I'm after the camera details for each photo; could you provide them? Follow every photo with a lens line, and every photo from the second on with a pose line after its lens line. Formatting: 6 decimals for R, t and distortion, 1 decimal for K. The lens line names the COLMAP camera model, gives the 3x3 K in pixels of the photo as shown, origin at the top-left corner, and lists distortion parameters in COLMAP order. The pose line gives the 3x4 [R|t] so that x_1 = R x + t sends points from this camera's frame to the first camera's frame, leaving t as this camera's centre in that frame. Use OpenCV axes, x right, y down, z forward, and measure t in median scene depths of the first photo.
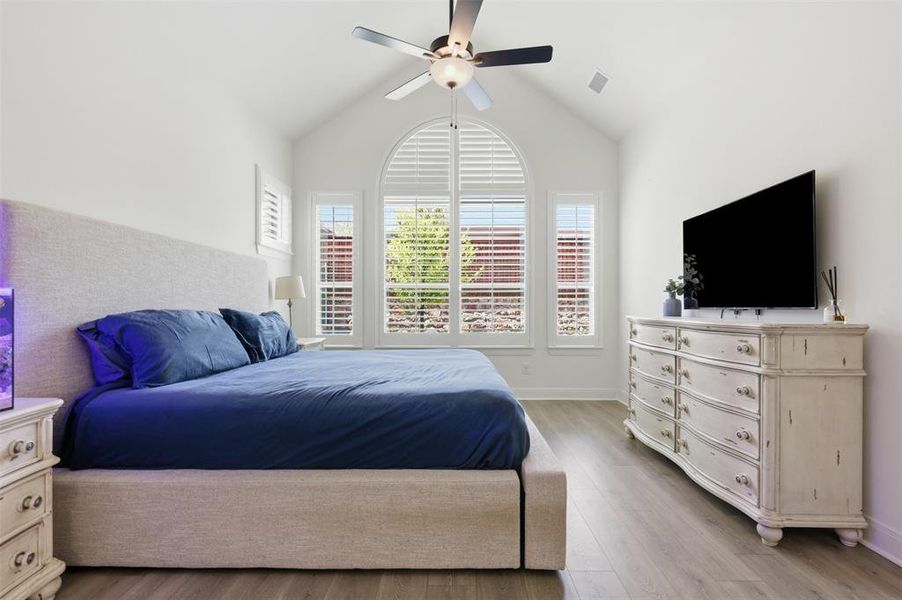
lens RADIAL K [[420.7, 0, 451.4], [0, 420.7, 310.3], [0, 0, 1]] dist [0.001016, 0.001059]
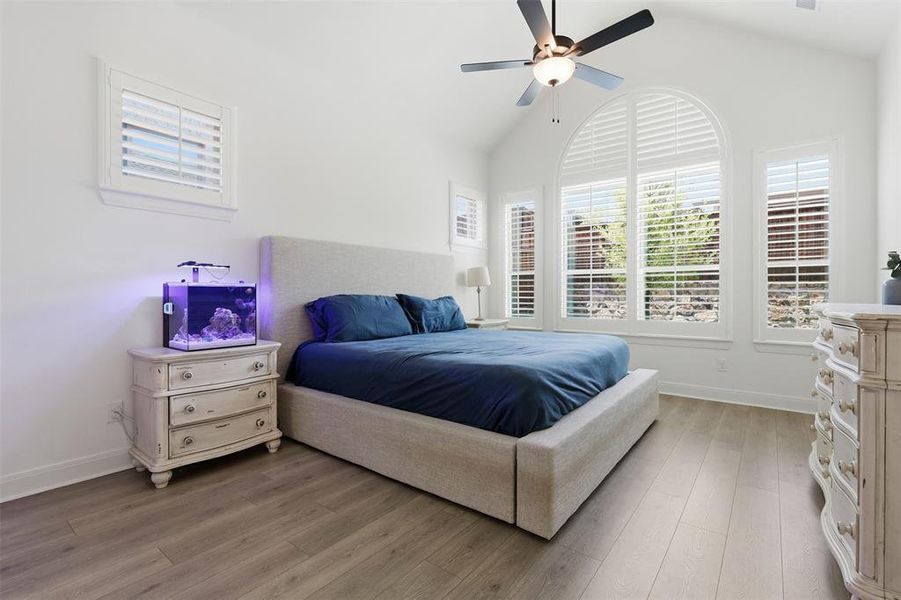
lens RADIAL K [[410.6, 0, 450.5], [0, 410.6, 300.0], [0, 0, 1]] dist [0.001351, -0.000082]
pose [[0.795060, 0.008191, -0.606476, 0.471935], [-0.002698, 0.999947, 0.009967, 0.002302], [0.606525, -0.006288, 0.795039, 0.019846]]
